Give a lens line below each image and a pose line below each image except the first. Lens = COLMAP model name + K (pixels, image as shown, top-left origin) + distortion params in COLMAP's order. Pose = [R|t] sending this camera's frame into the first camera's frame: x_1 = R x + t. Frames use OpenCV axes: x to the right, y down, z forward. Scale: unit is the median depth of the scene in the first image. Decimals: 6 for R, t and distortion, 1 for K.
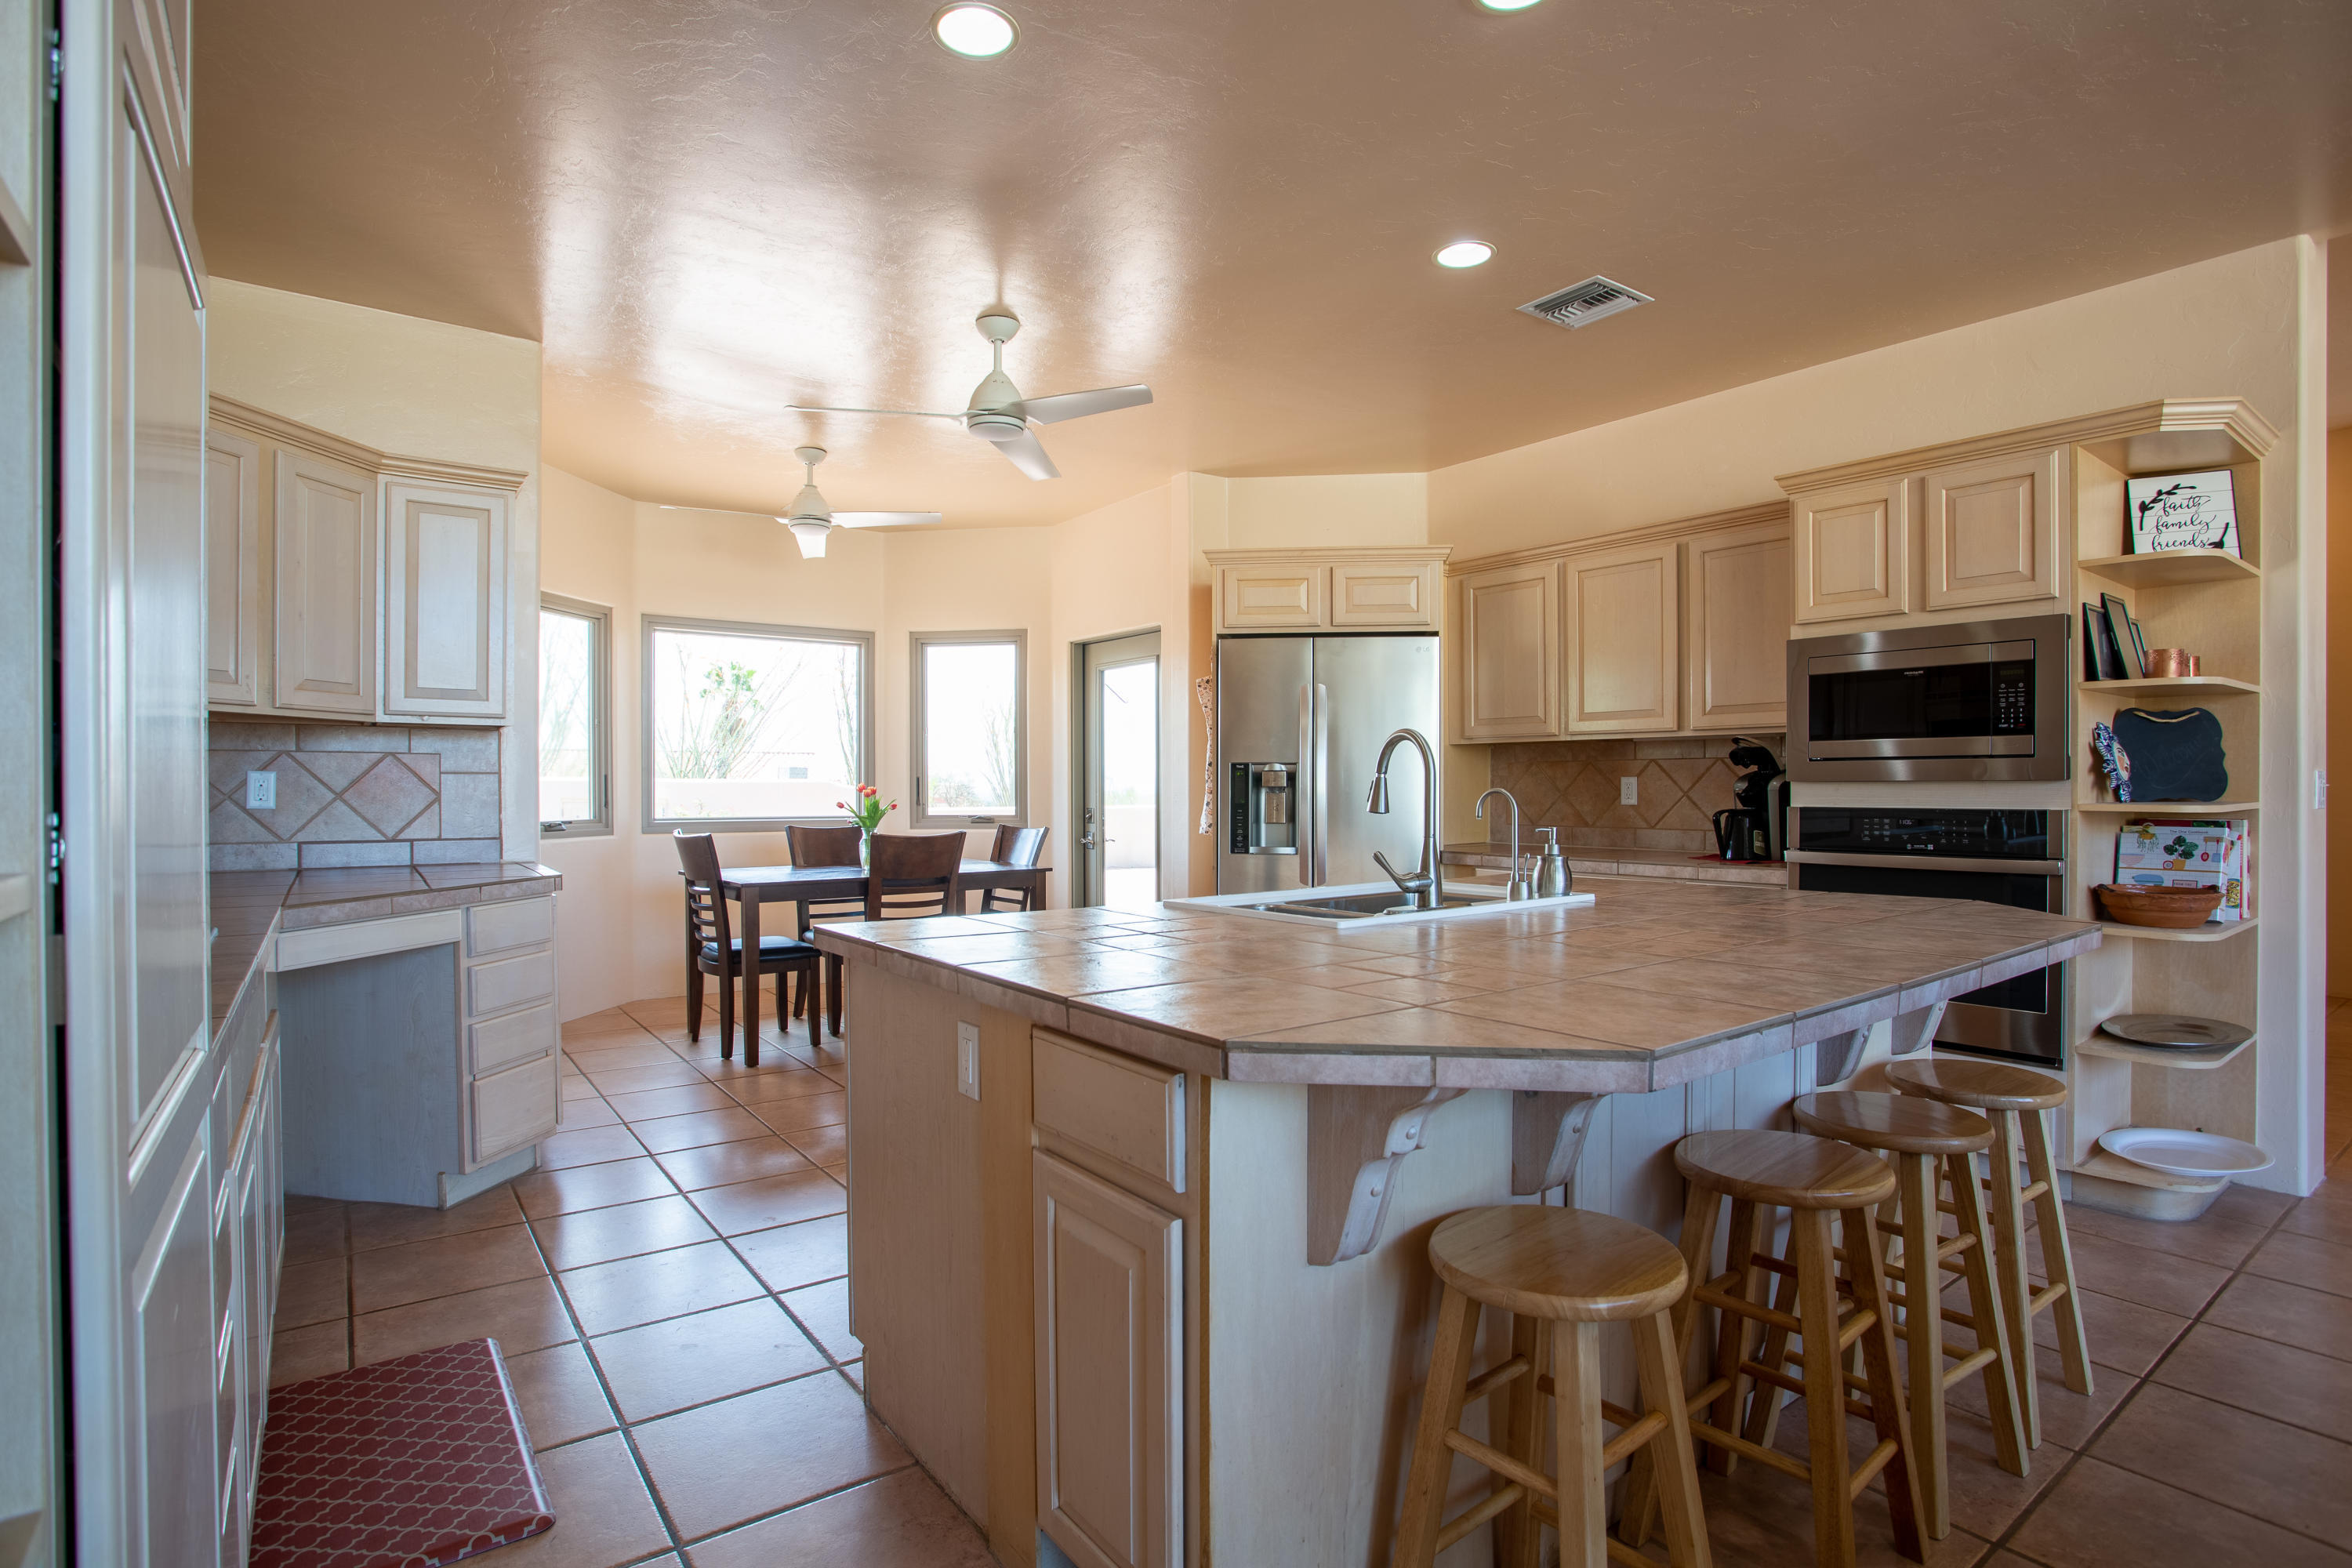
lens RADIAL K [[1141.0, 0, 1144.3], [0, 1141.0, 784.6], [0, 0, 1]] dist [-0.046872, 0.007029]
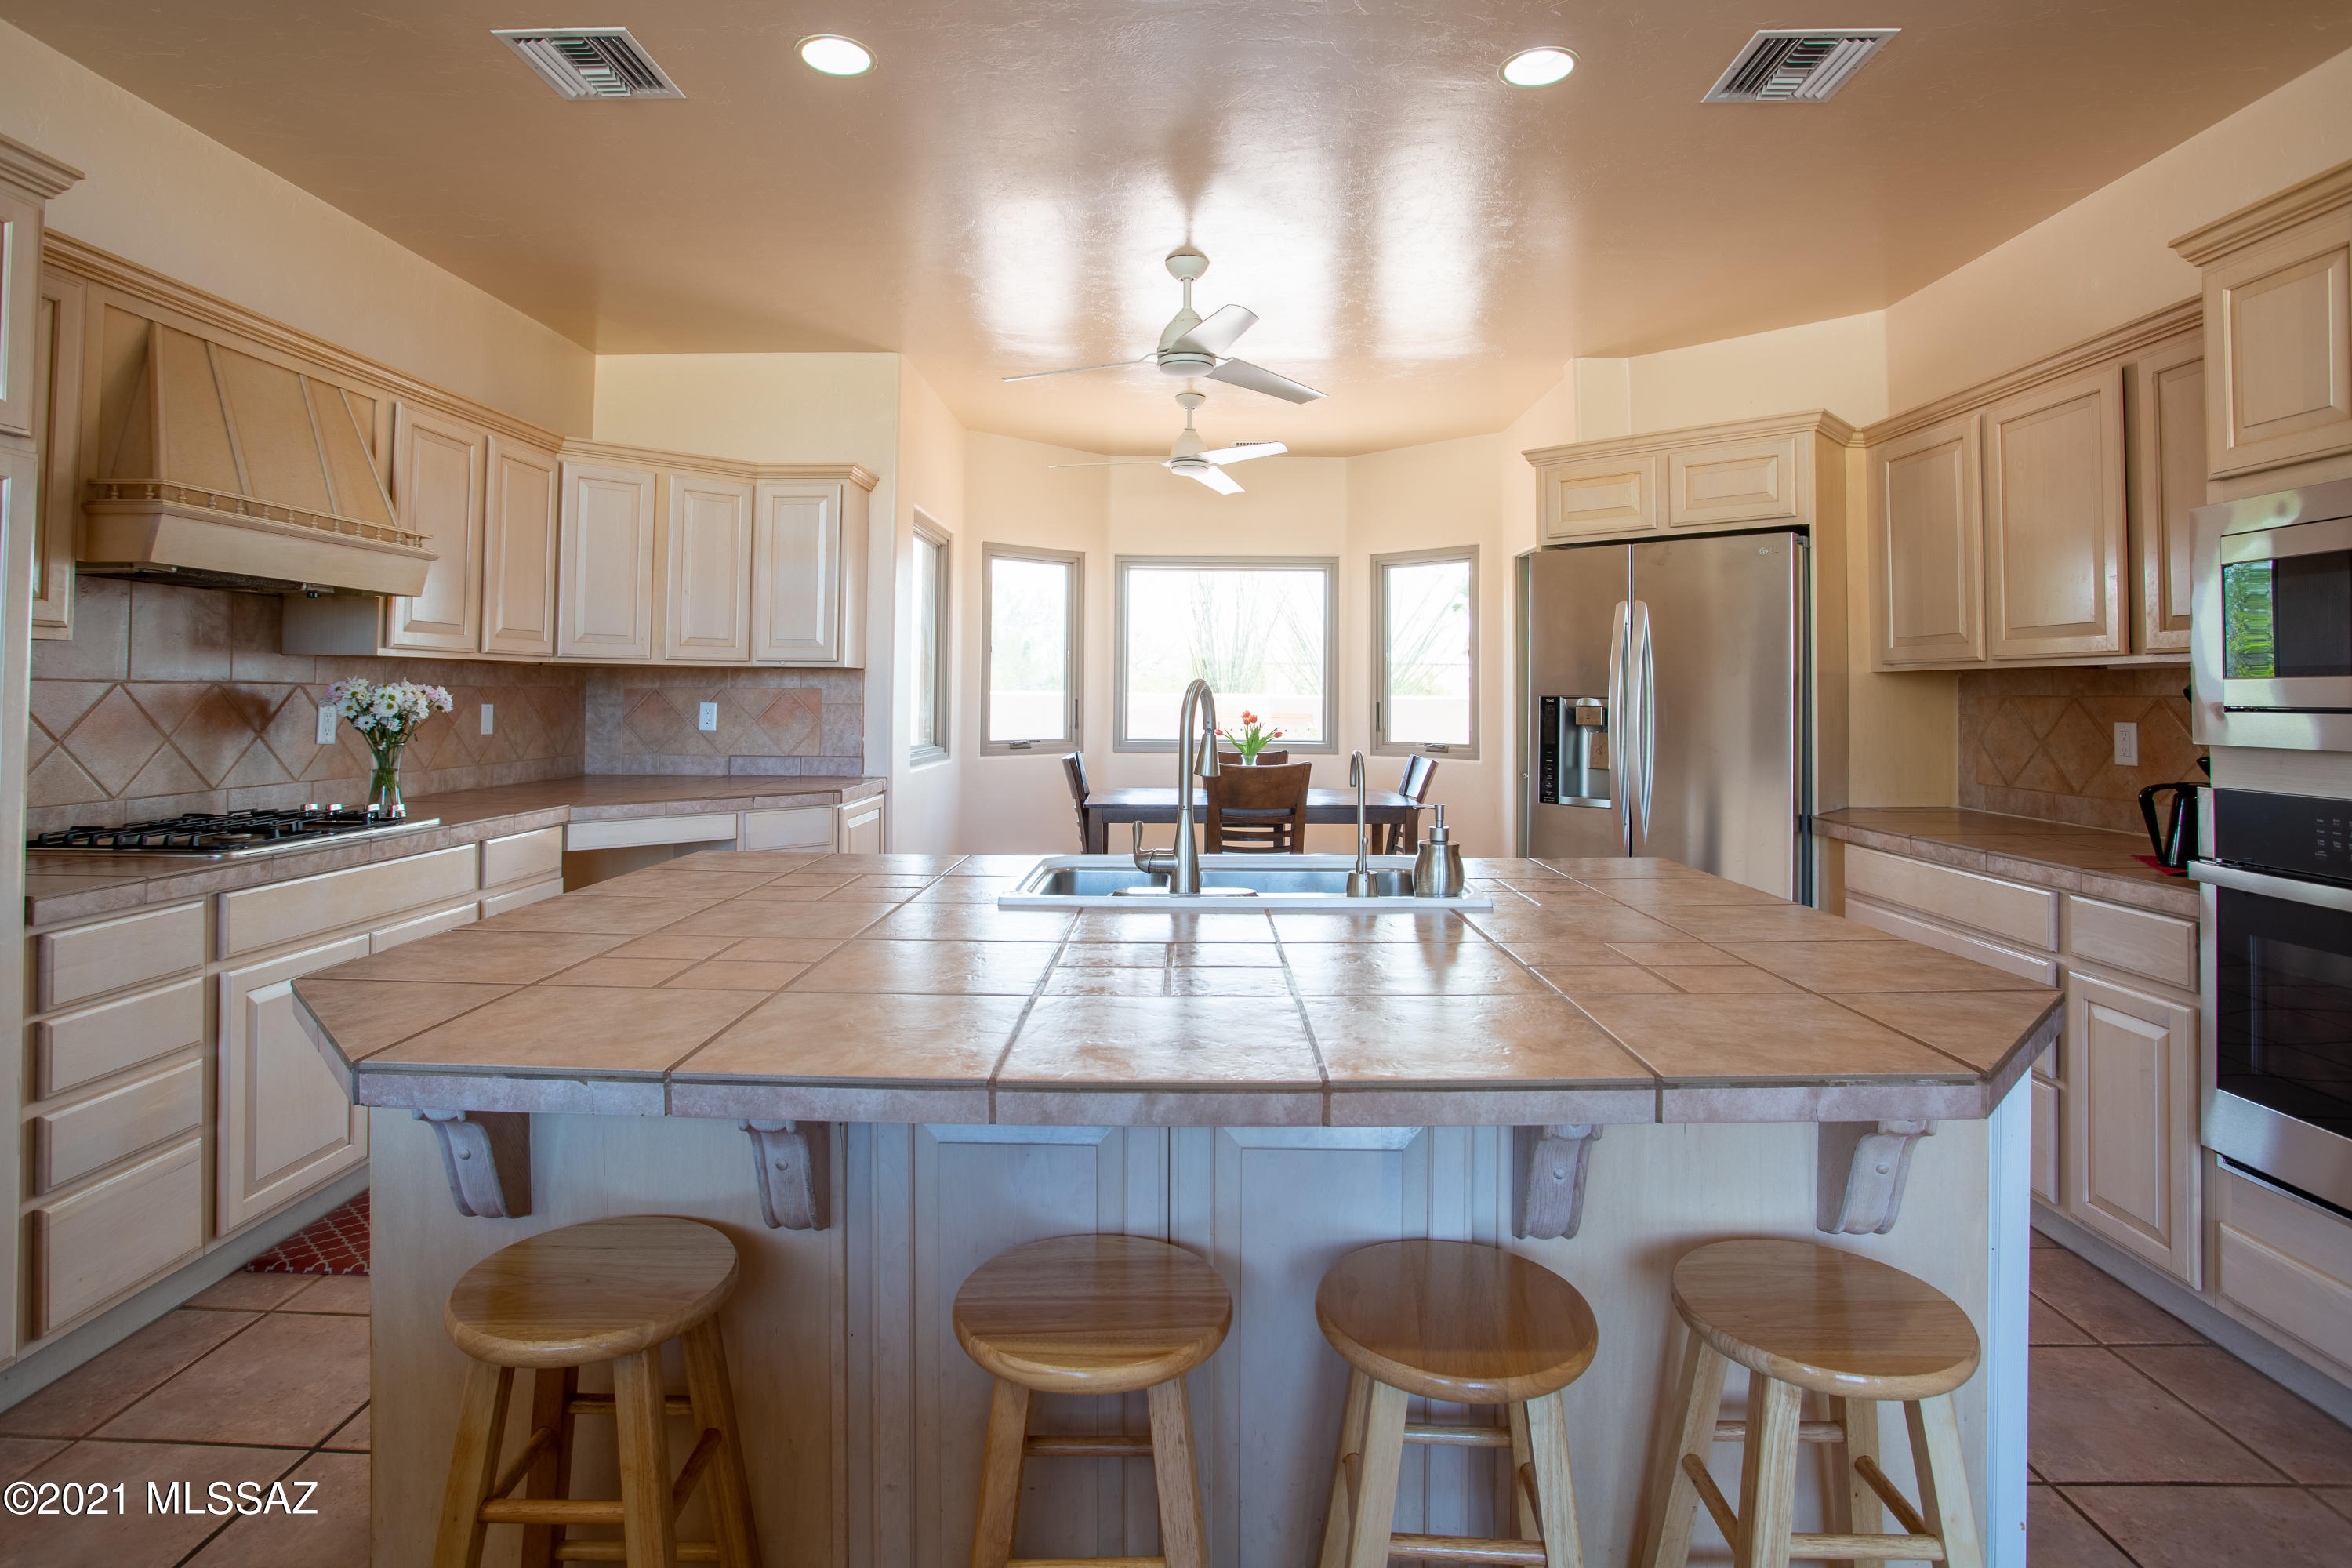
lens RADIAL K [[1141.0, 0, 1152.3], [0, 1141.0, 673.4], [0, 0, 1]] dist [-0.046872, 0.007029]
pose [[0.803158, -0.004643, -0.595748, 0.442391], [-0.006265, 0.999849, -0.016239, -0.026462], [0.595733, 0.016775, 0.803008, 0.184684]]
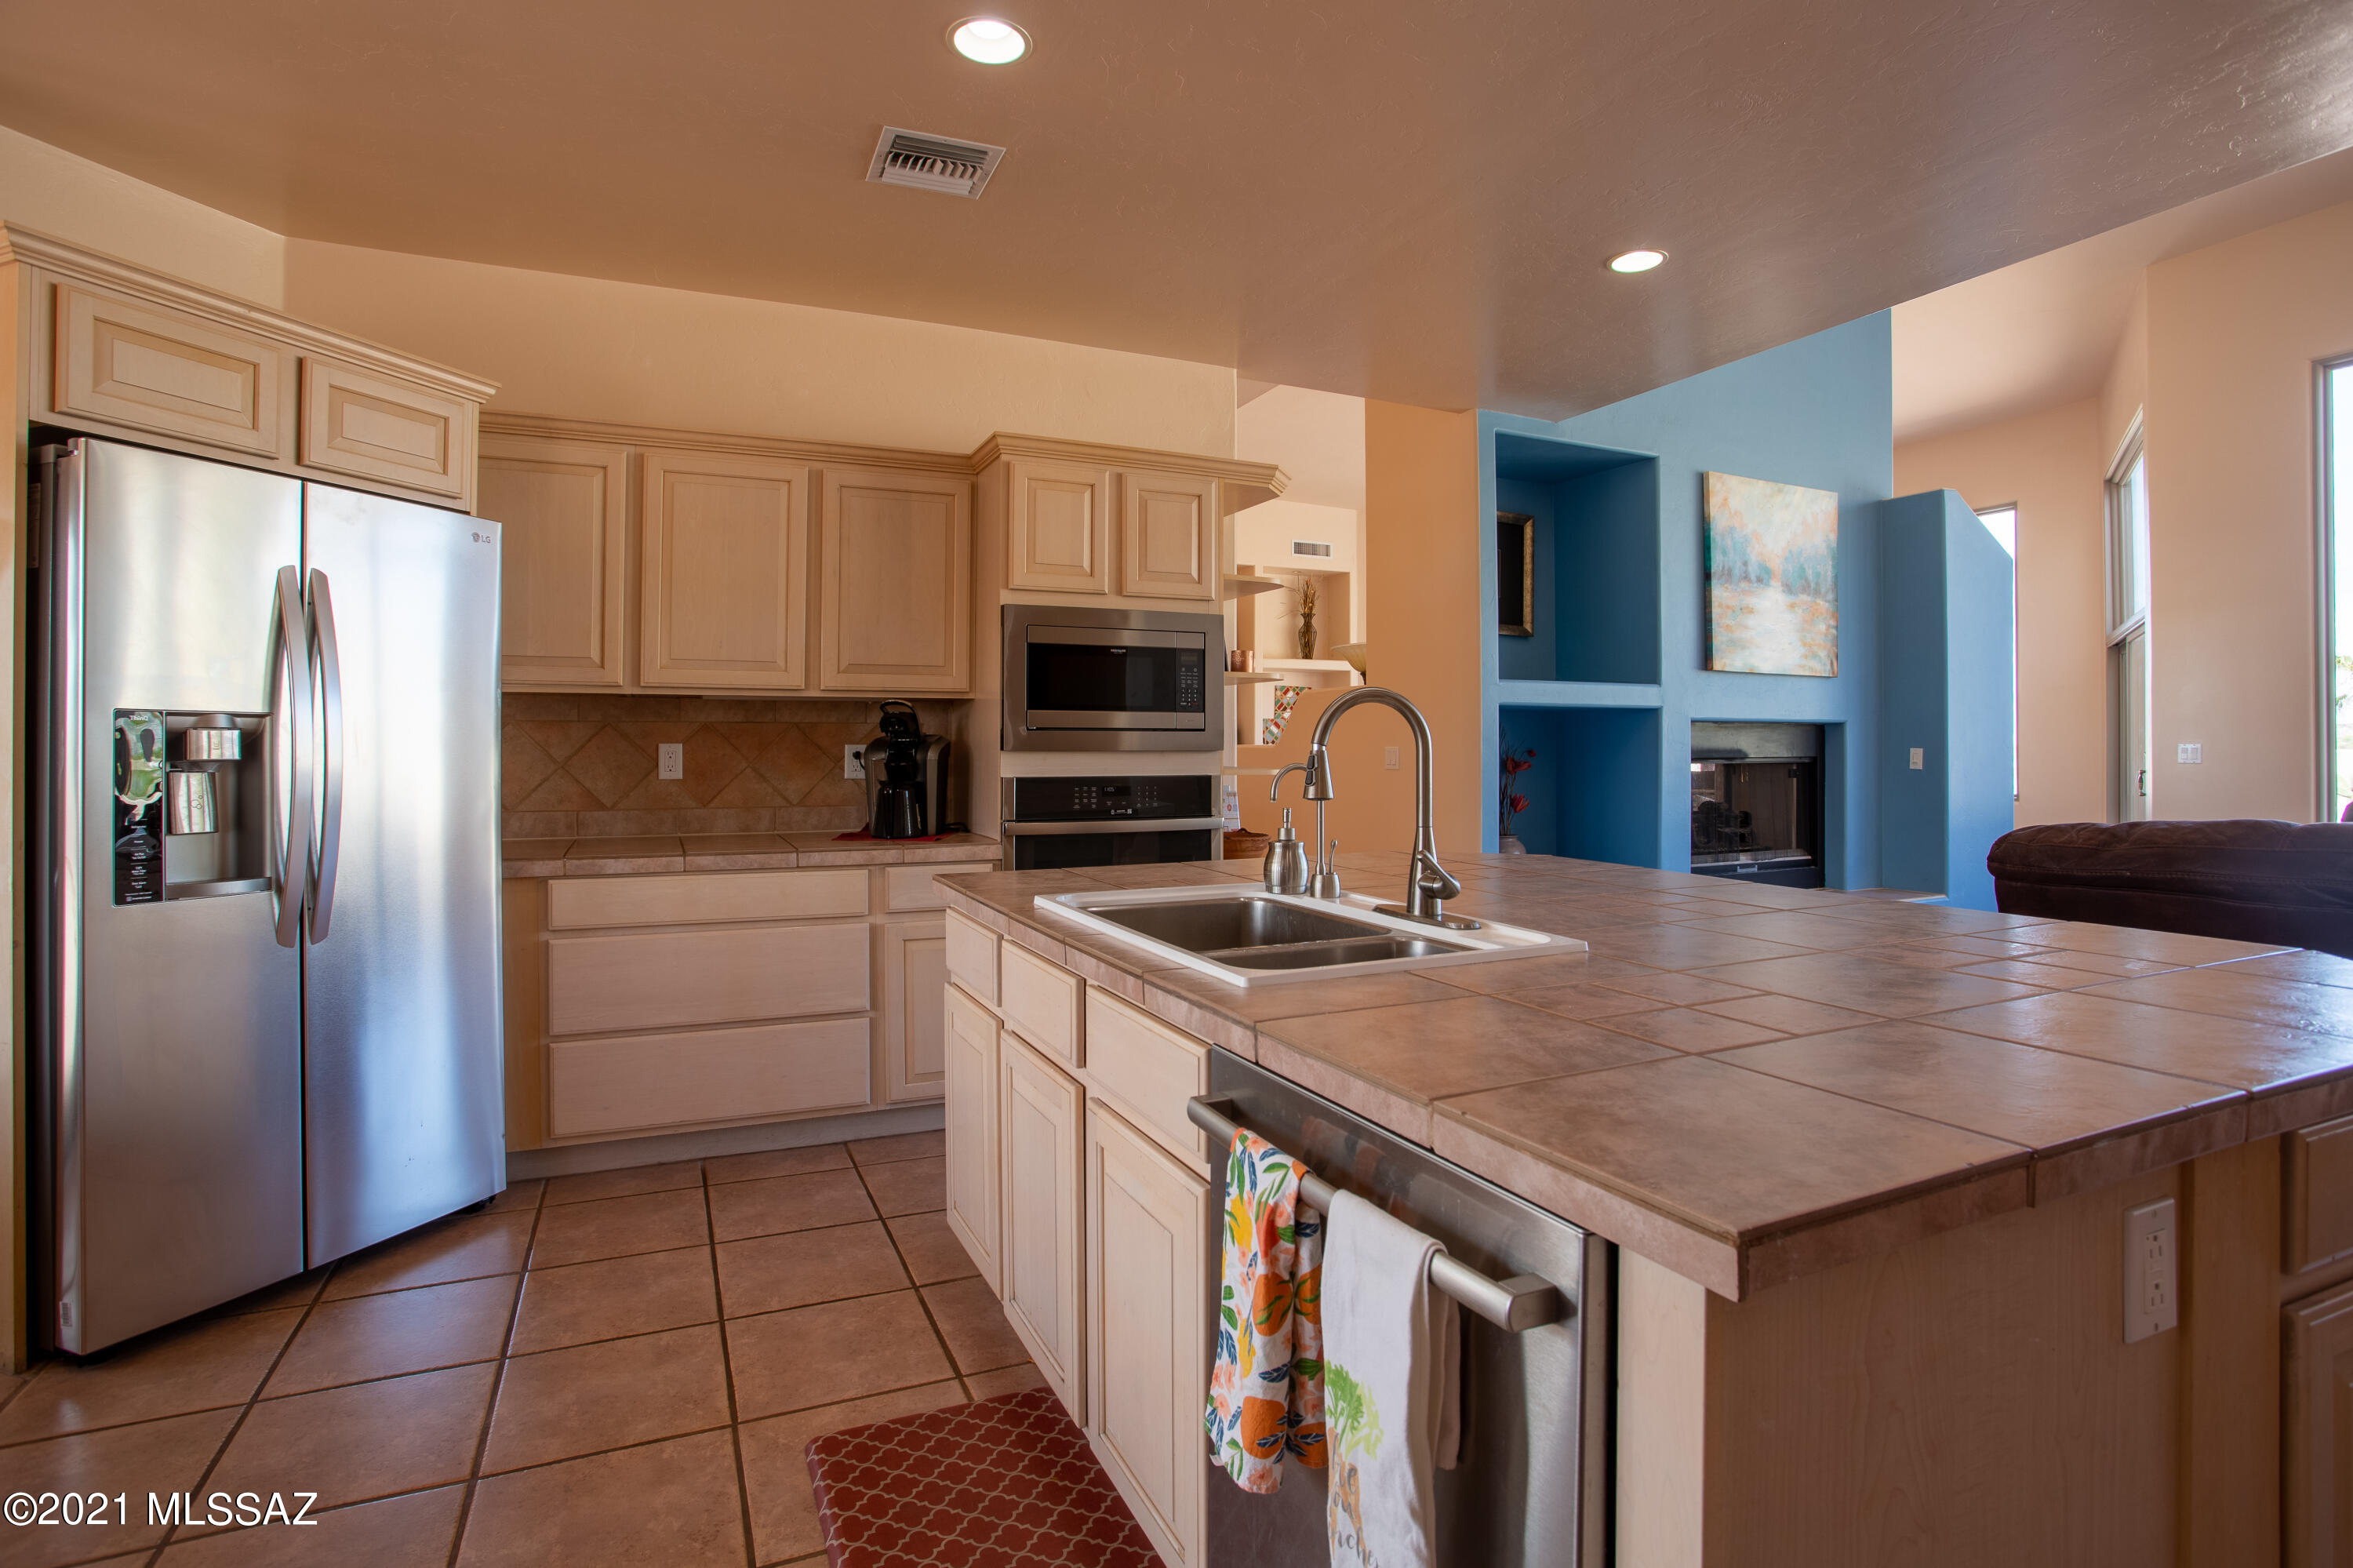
lens RADIAL K [[1141.6, 0, 1215.8], [0, 1141.6, 751.4], [0, 0, 1]] dist [-0.046872, 0.007029]
pose [[0.213666, -0.004153, 0.976898, -0.319928], [-0.002003, 0.999987, 0.004689, -0.007079], [-0.976905, -0.002958, 0.213654, 0.573876]]
